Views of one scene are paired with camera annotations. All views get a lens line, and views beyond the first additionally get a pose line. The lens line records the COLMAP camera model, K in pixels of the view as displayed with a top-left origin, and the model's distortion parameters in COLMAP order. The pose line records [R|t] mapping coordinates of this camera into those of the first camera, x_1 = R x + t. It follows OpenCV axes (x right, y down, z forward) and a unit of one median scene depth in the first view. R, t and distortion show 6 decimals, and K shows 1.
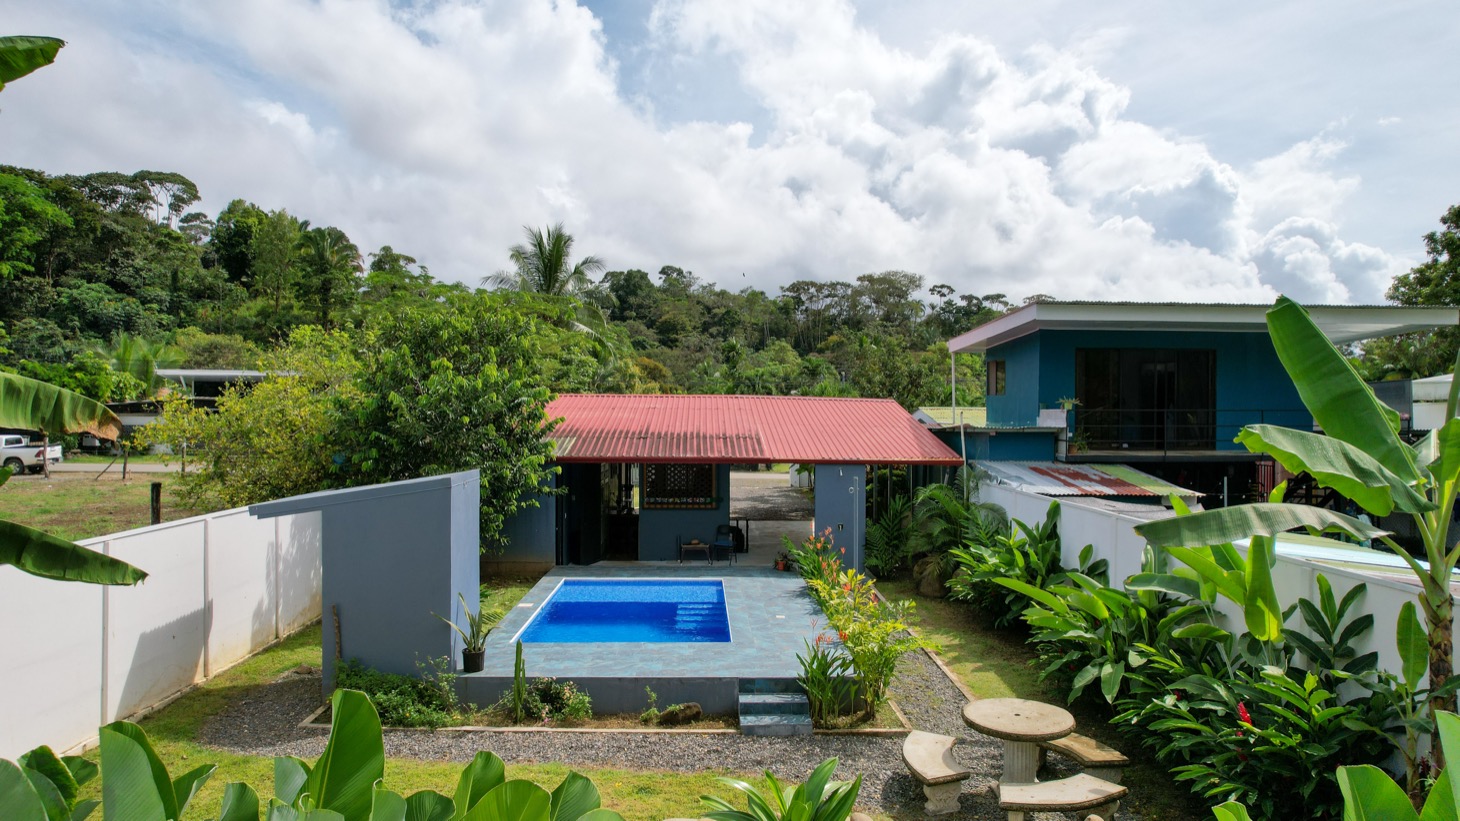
lens RADIAL K [[939.3, 0, 732.5], [0, 939.3, 413.1], [0, 0, 1]] dist [-0.049093, 0.000548]
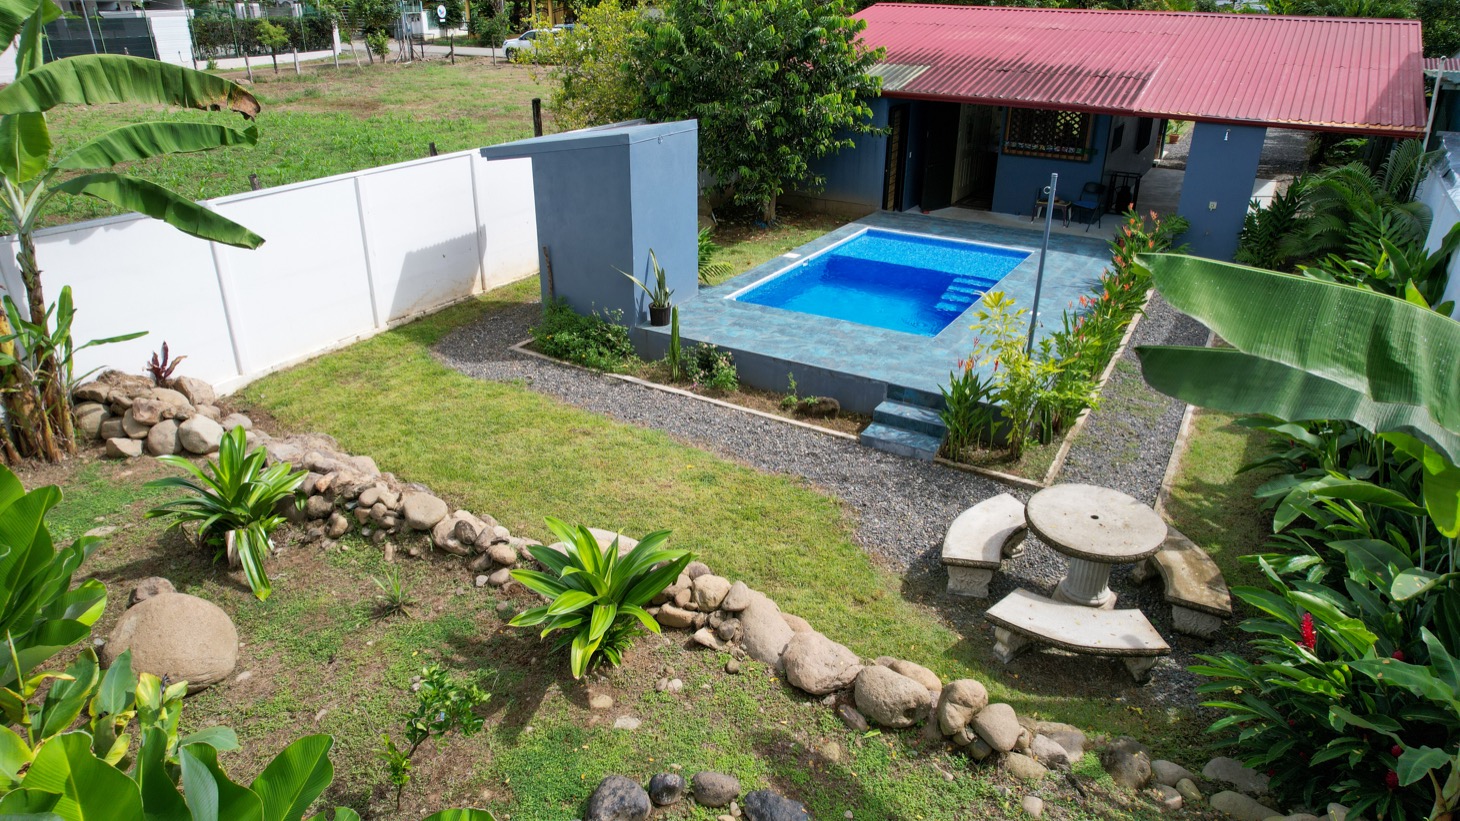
lens RADIAL K [[939.3, 0, 729.6], [0, 939.3, 405.8], [0, 0, 1]] dist [-0.049093, 0.000548]
pose [[0.844494, 0.221457, -0.487634, 0.337031], [-0.005936, 0.914318, 0.404954, -0.070192], [0.535532, -0.339086, 0.773451, 0.200887]]
